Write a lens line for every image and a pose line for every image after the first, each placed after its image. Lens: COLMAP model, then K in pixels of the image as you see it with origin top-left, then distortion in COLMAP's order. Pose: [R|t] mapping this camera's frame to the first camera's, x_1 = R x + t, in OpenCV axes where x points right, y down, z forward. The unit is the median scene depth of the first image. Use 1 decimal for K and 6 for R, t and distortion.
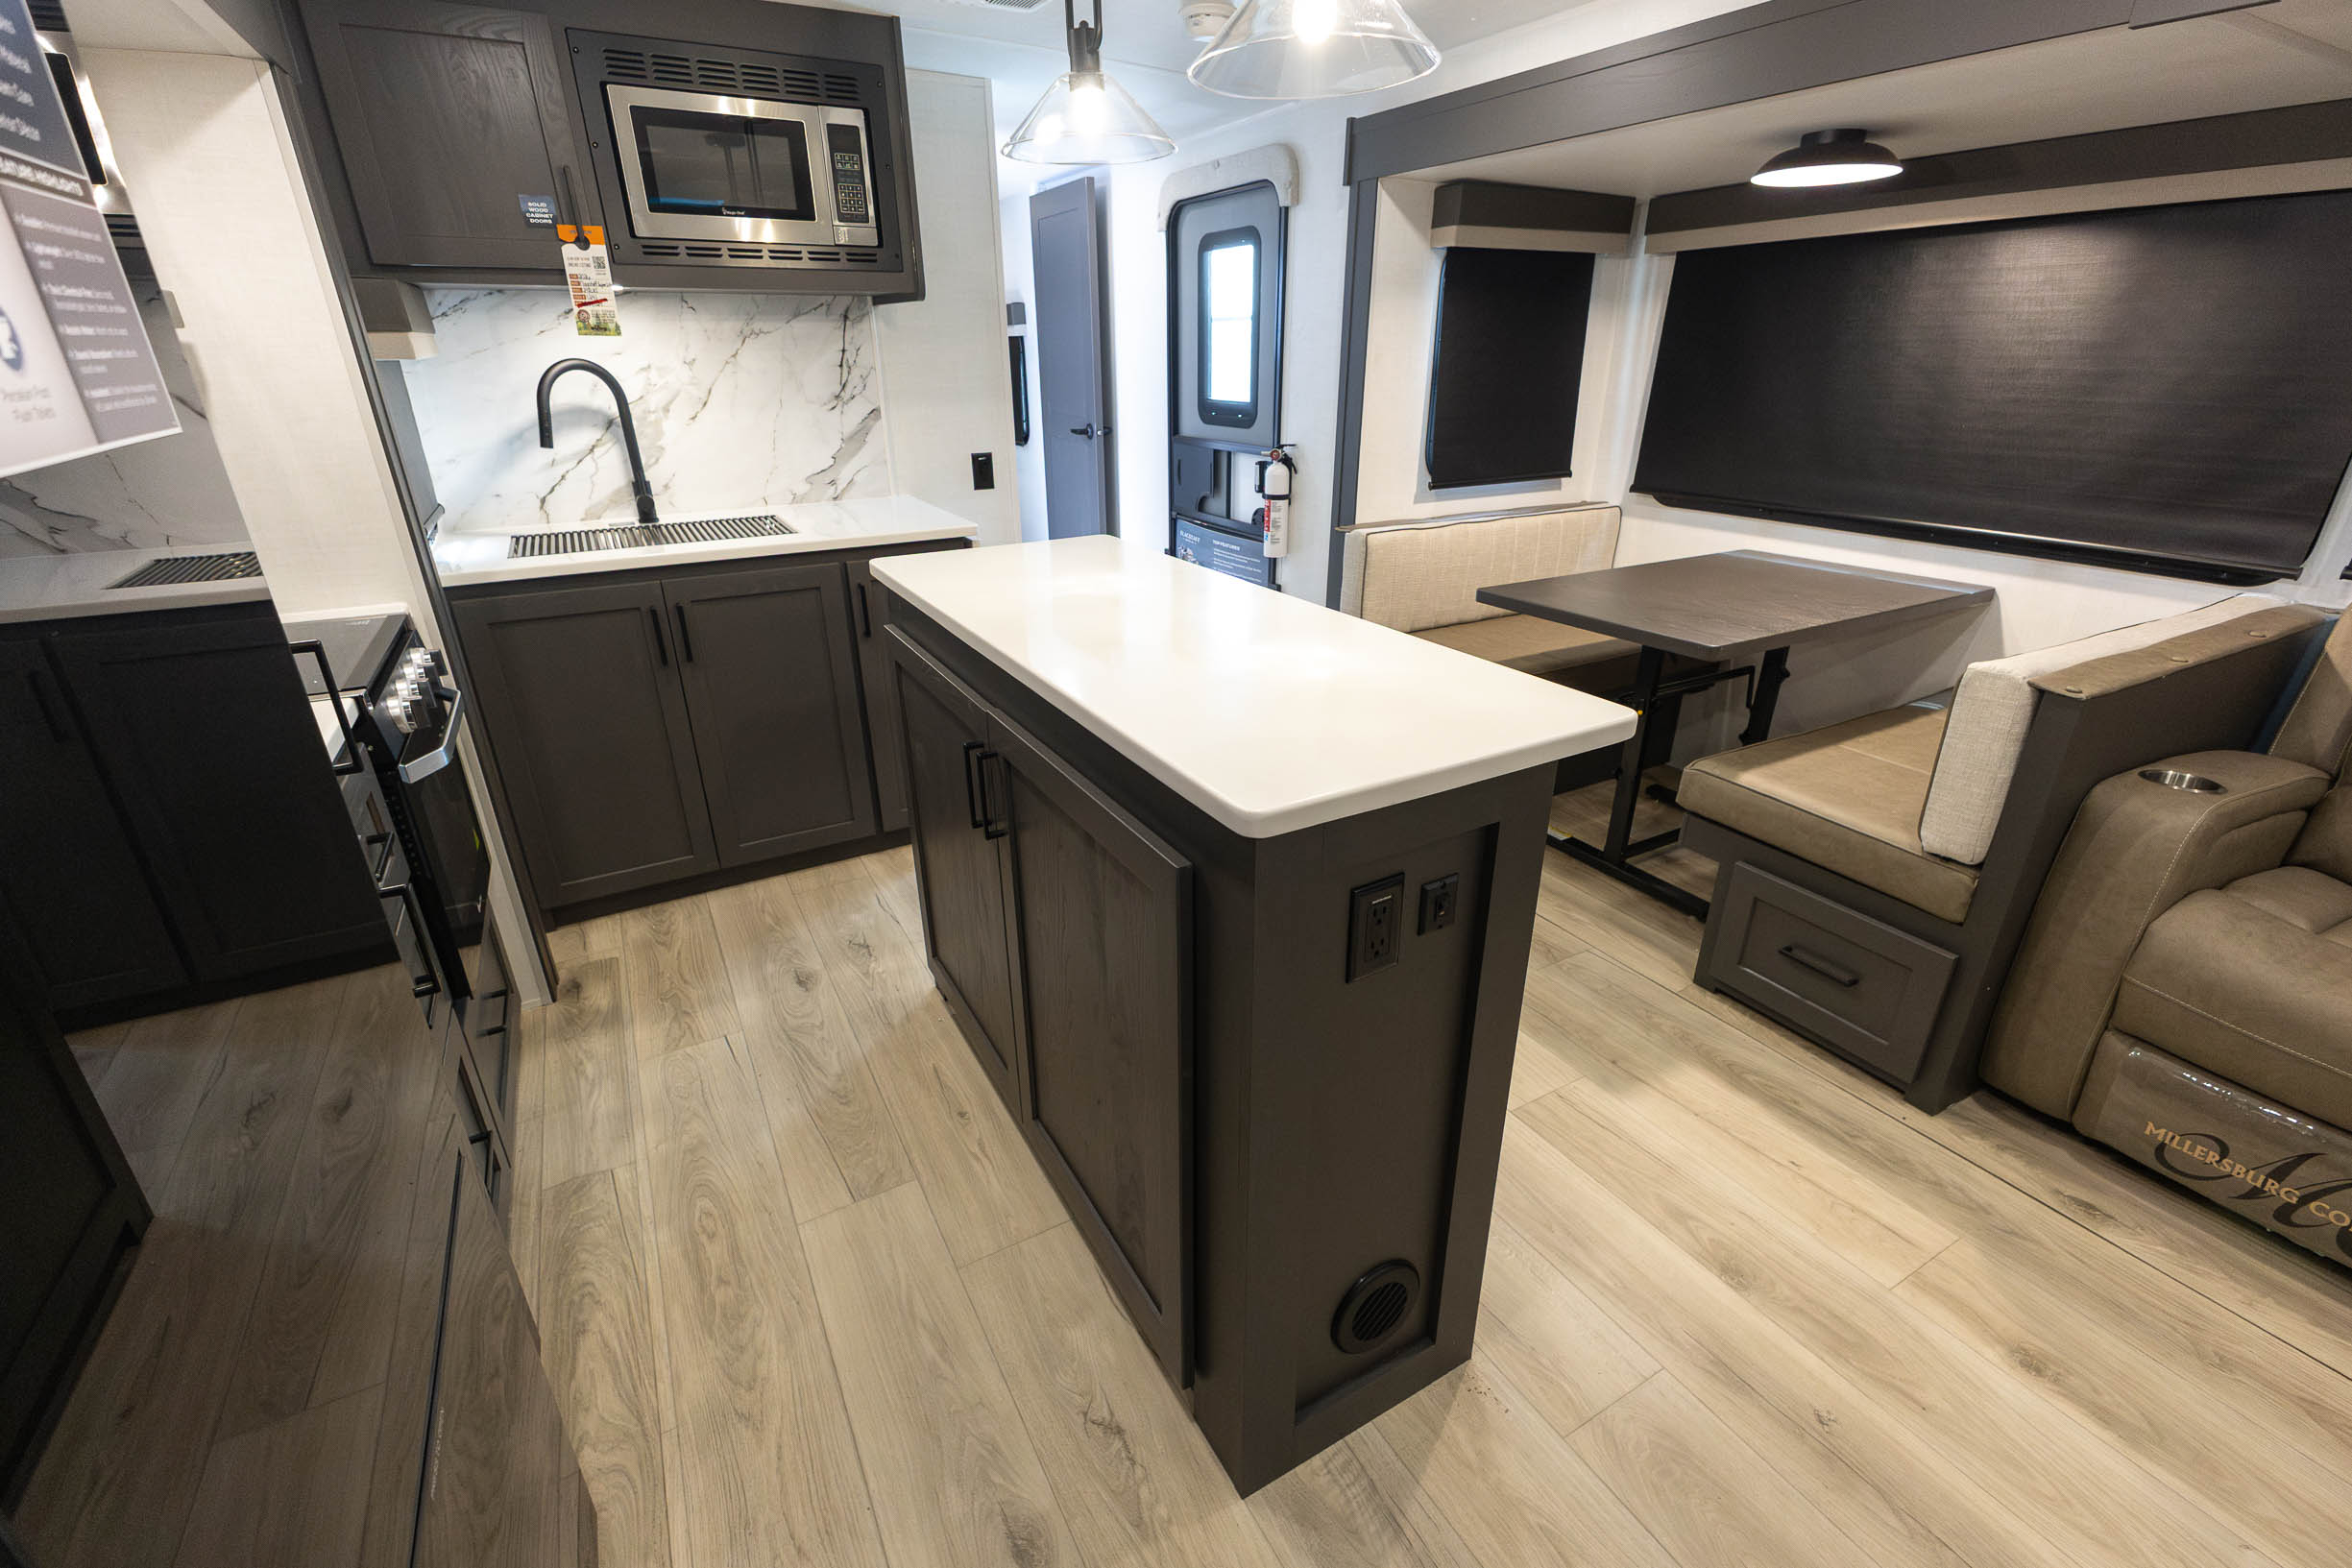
lens RADIAL K [[1018.2, 0, 1171.1], [0, 1018.2, 776.4], [0, 0, 1]] dist [0.012448, -0.001752]
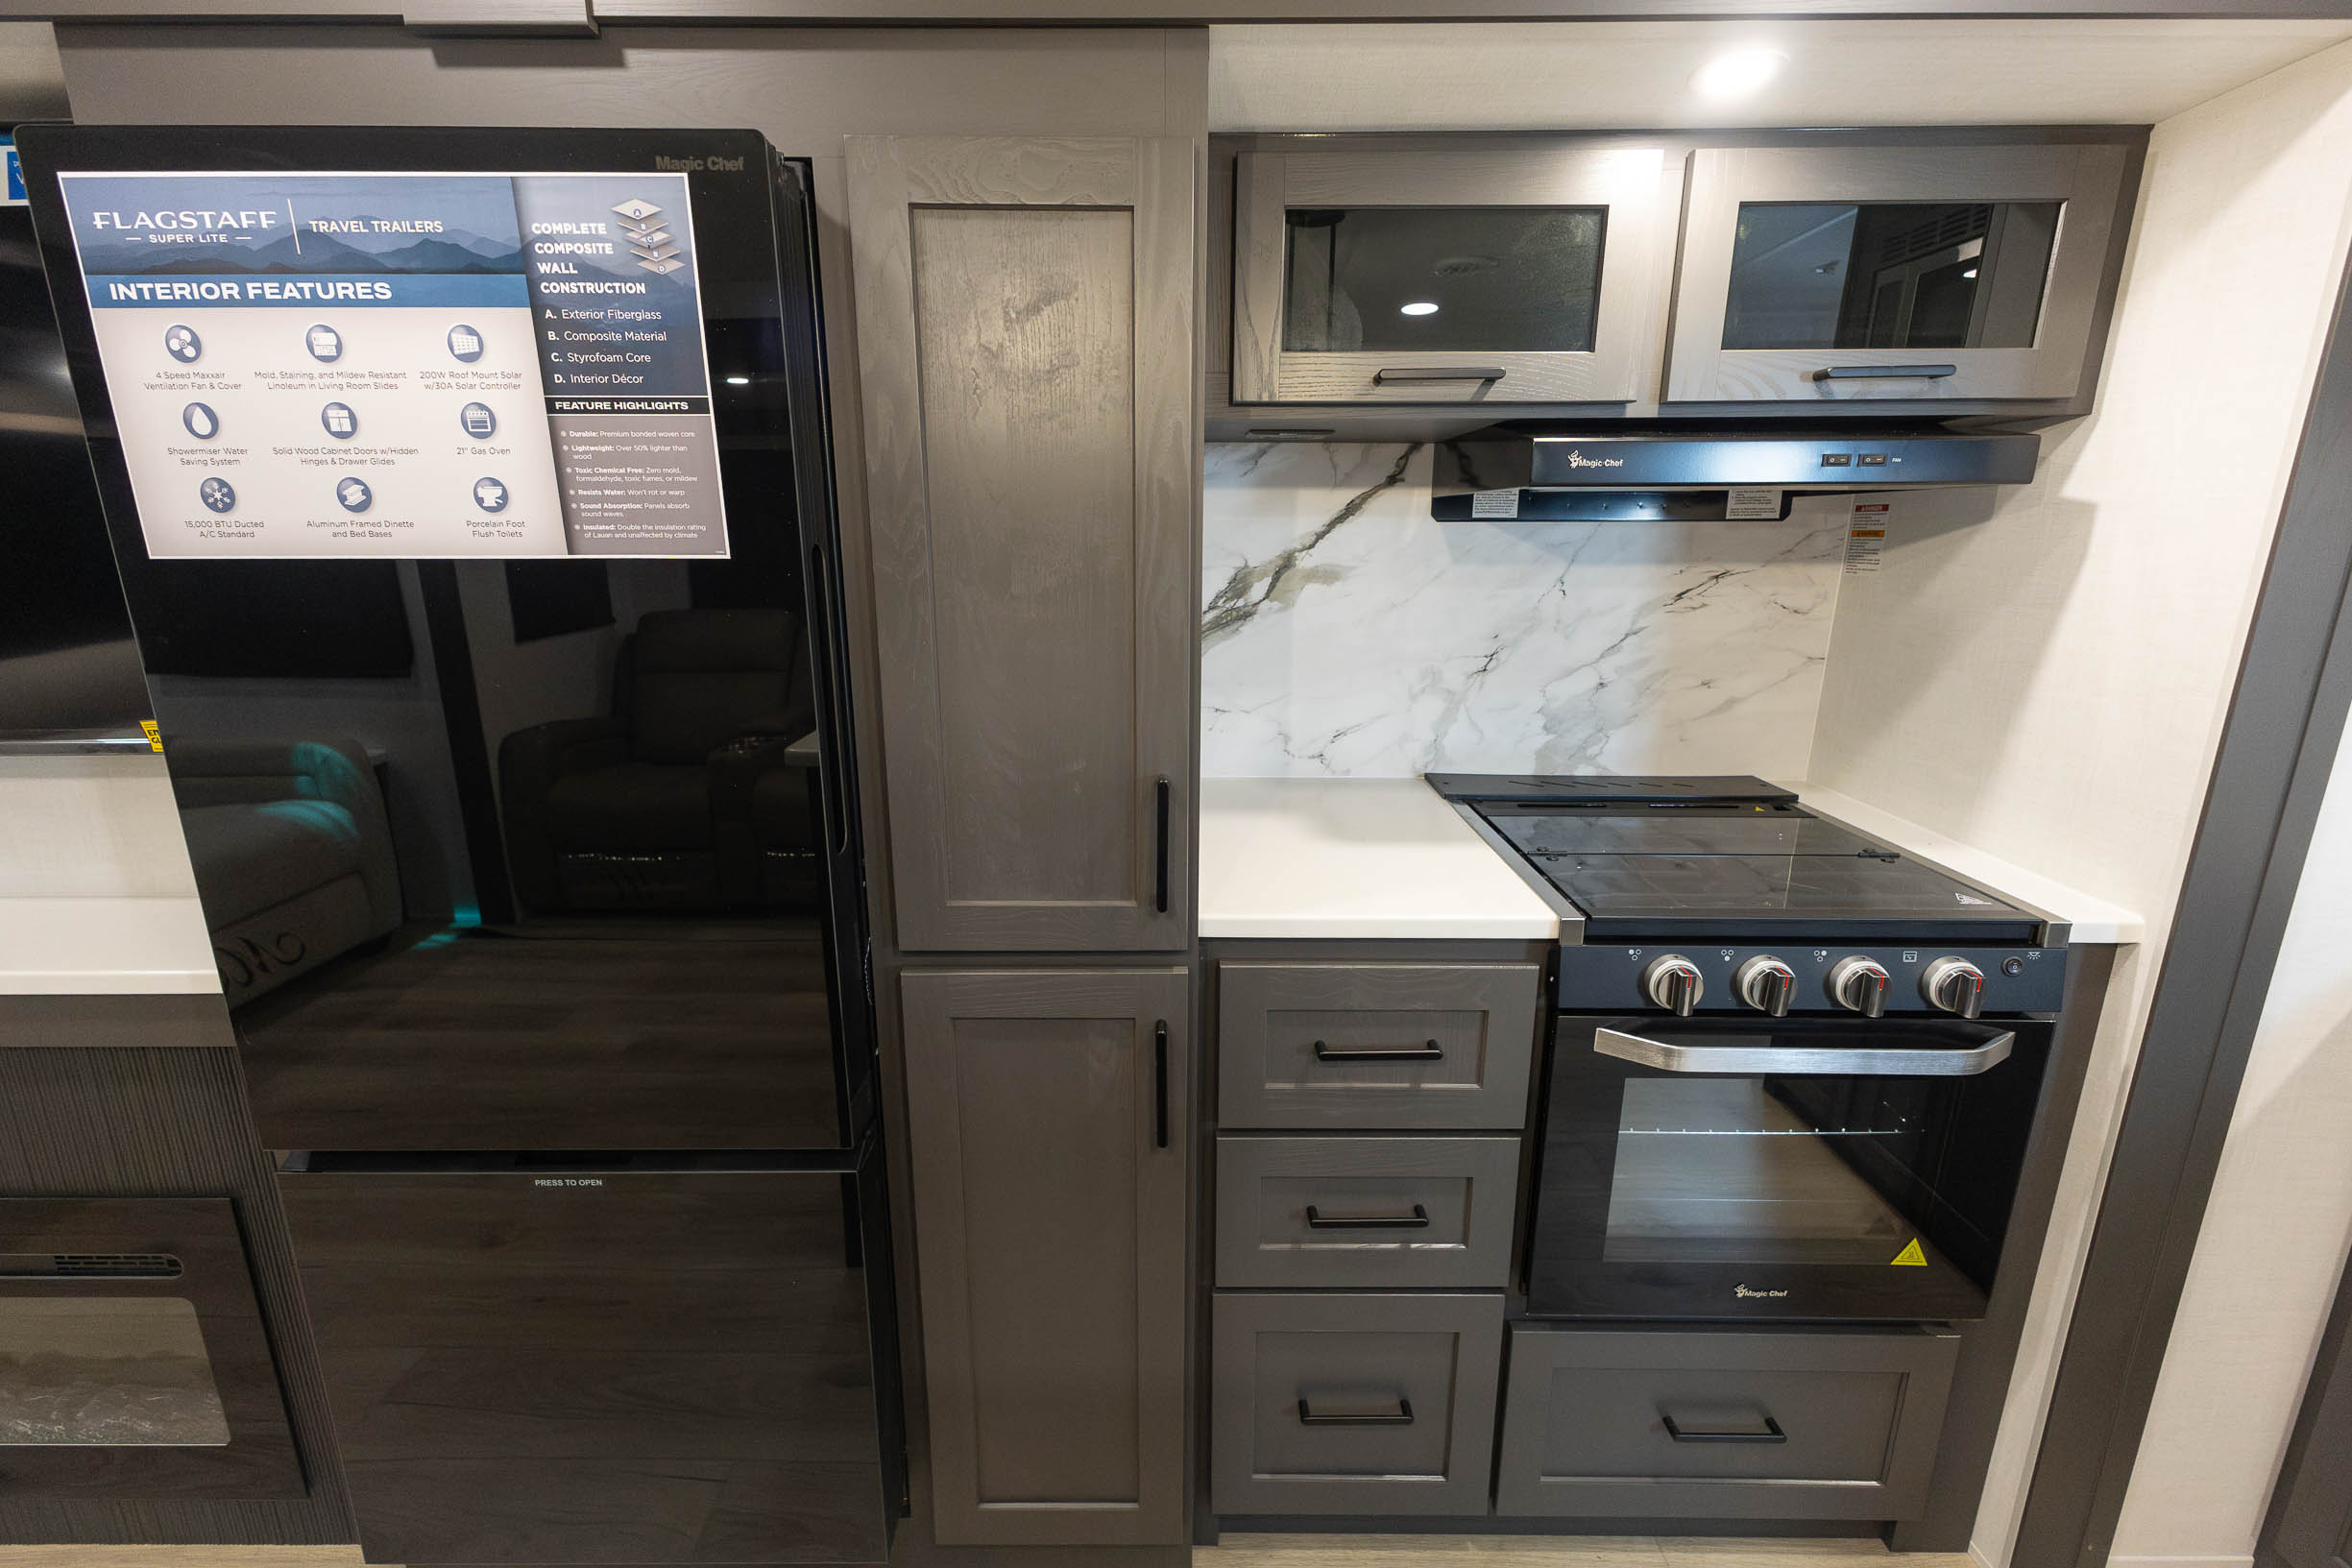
lens RADIAL K [[1018.2, 0, 1184.7], [0, 1018.2, 776.4], [0, 0, 1]] dist [0.012448, -0.001752]
pose [[-0.487078, 0.215158, -0.846441, 0.002795], [-0.339350, 0.846400, 0.410424, -0.240425], [0.804734, 0.487148, -0.339249, 0.586601]]
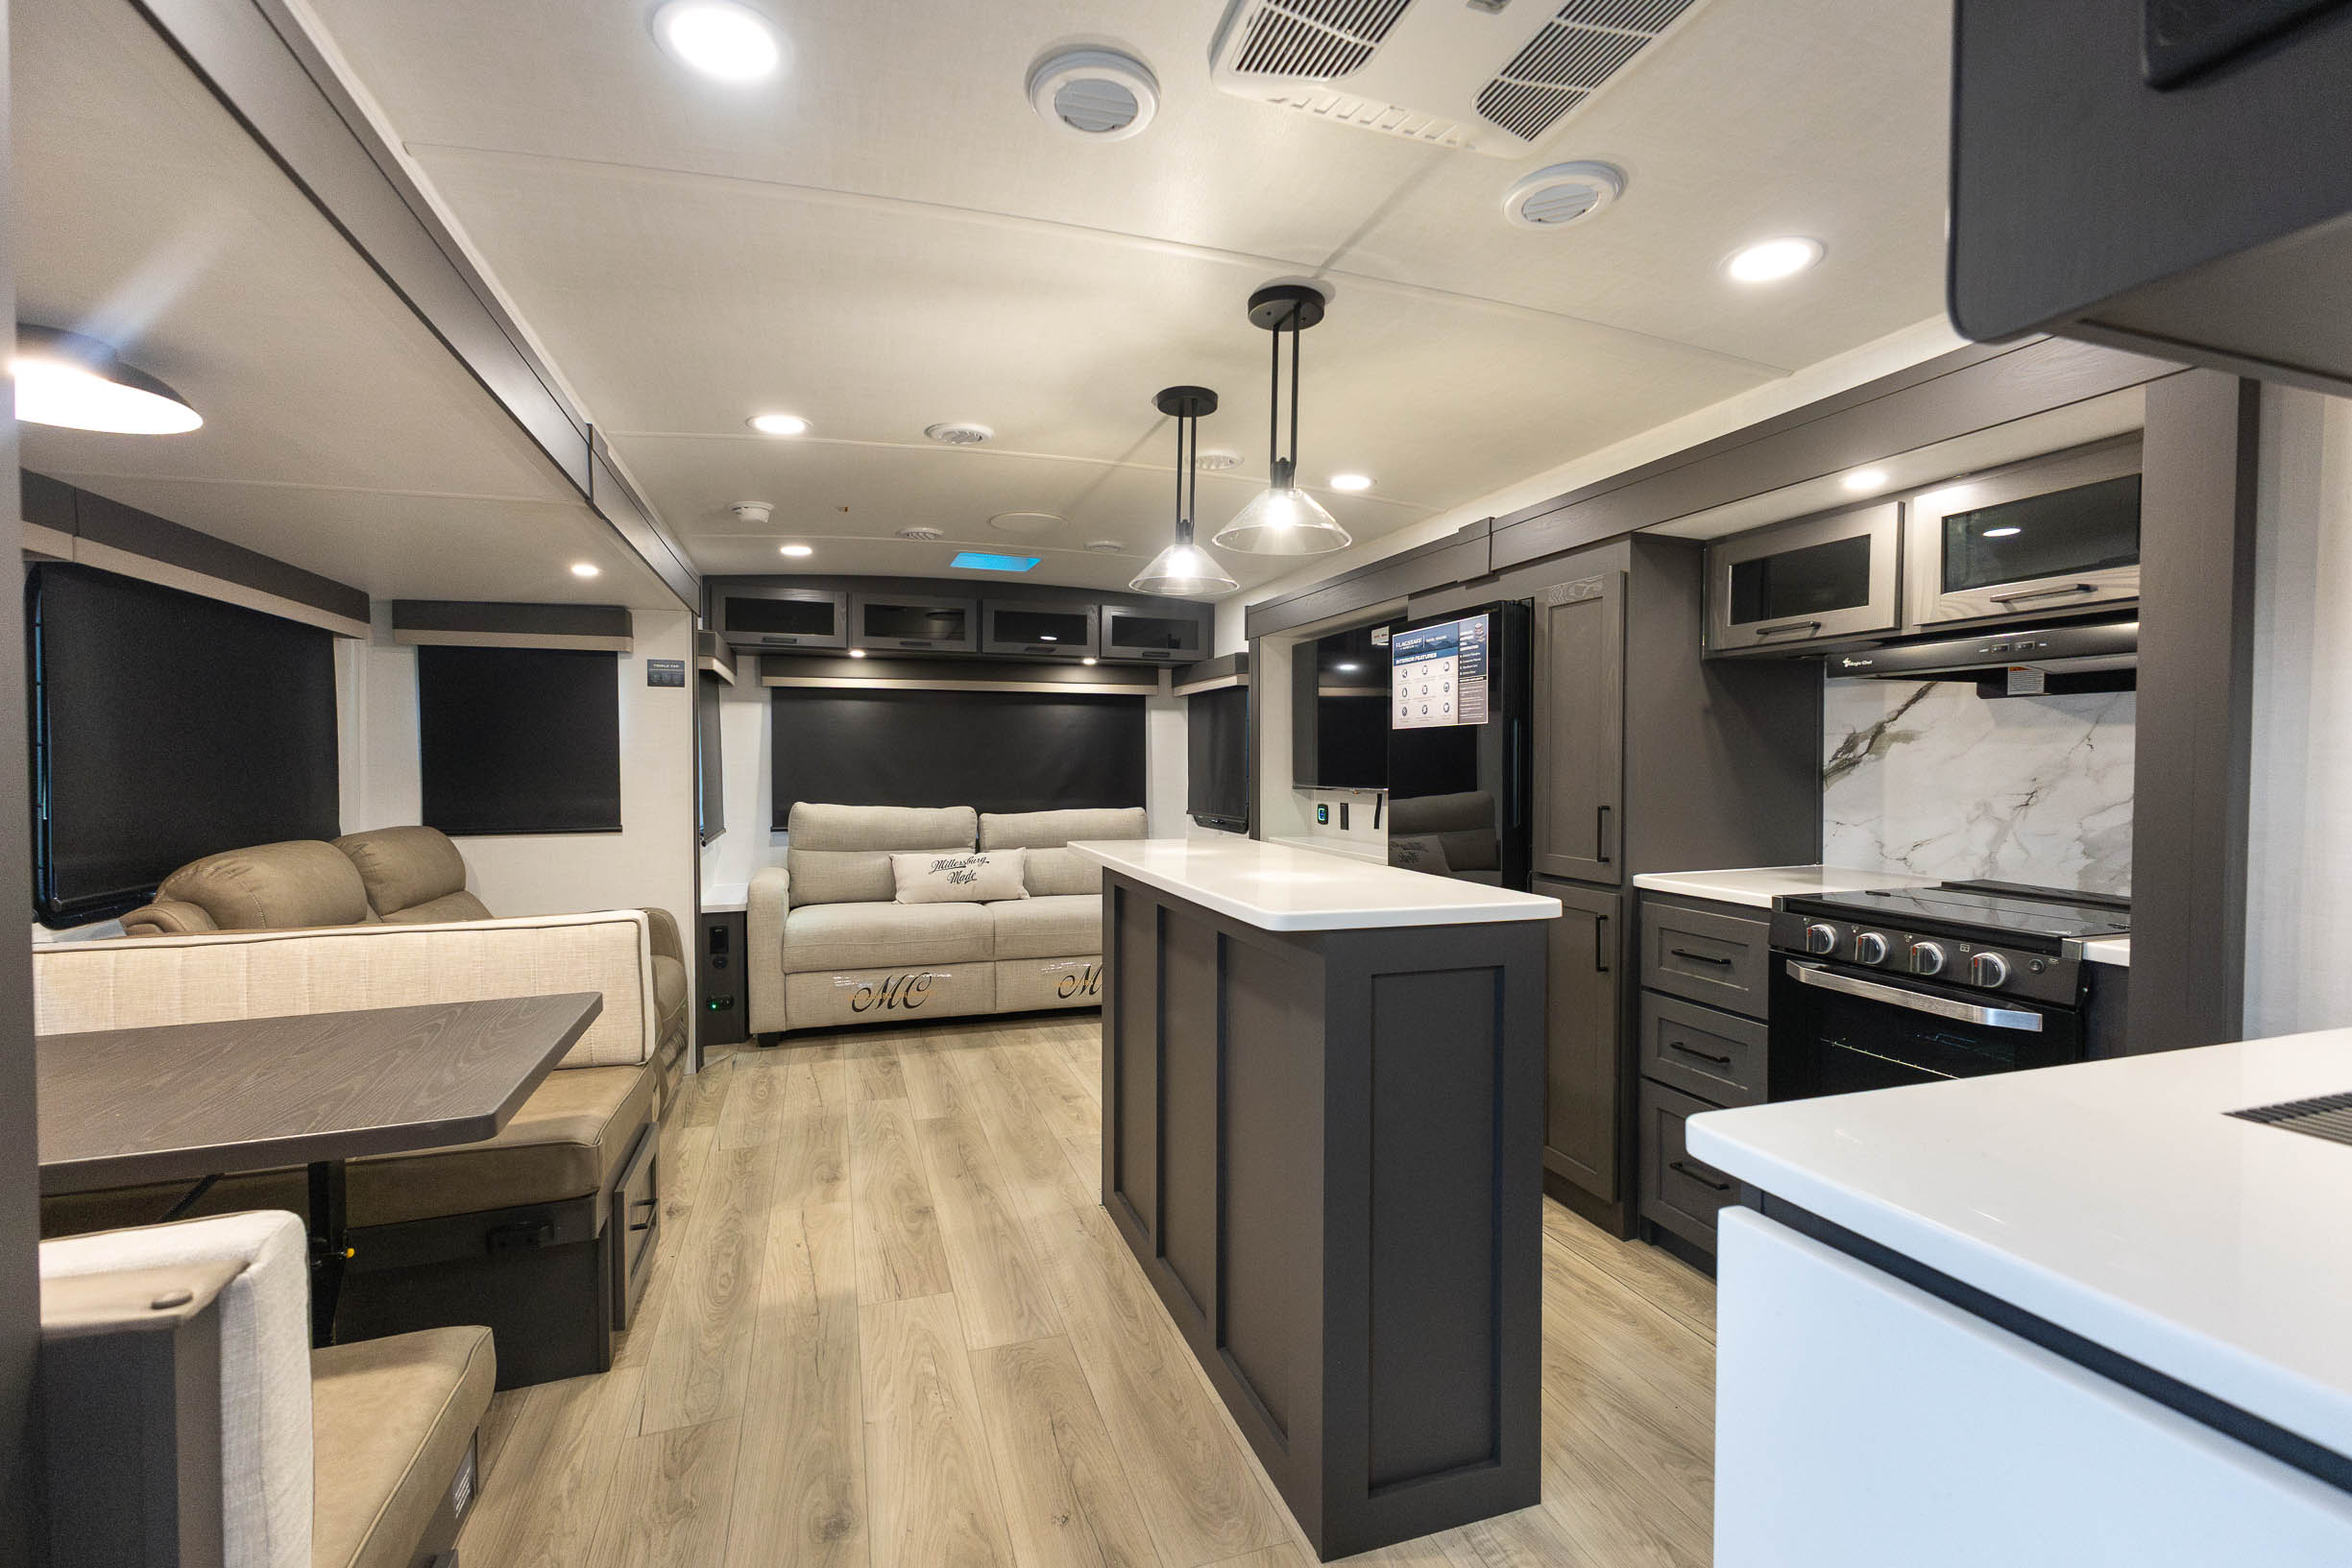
lens RADIAL K [[1018.2, 0, 1161.9], [0, 1018.2, 772.0], [0, 0, 1]] dist [0.012448, -0.001752]
pose [[-0.981321, 0.004342, 0.192327, -0.110973], [0.081272, 0.915506, 0.394009, -0.551947], [-0.174366, 0.402280, -0.898759, 1.464510]]
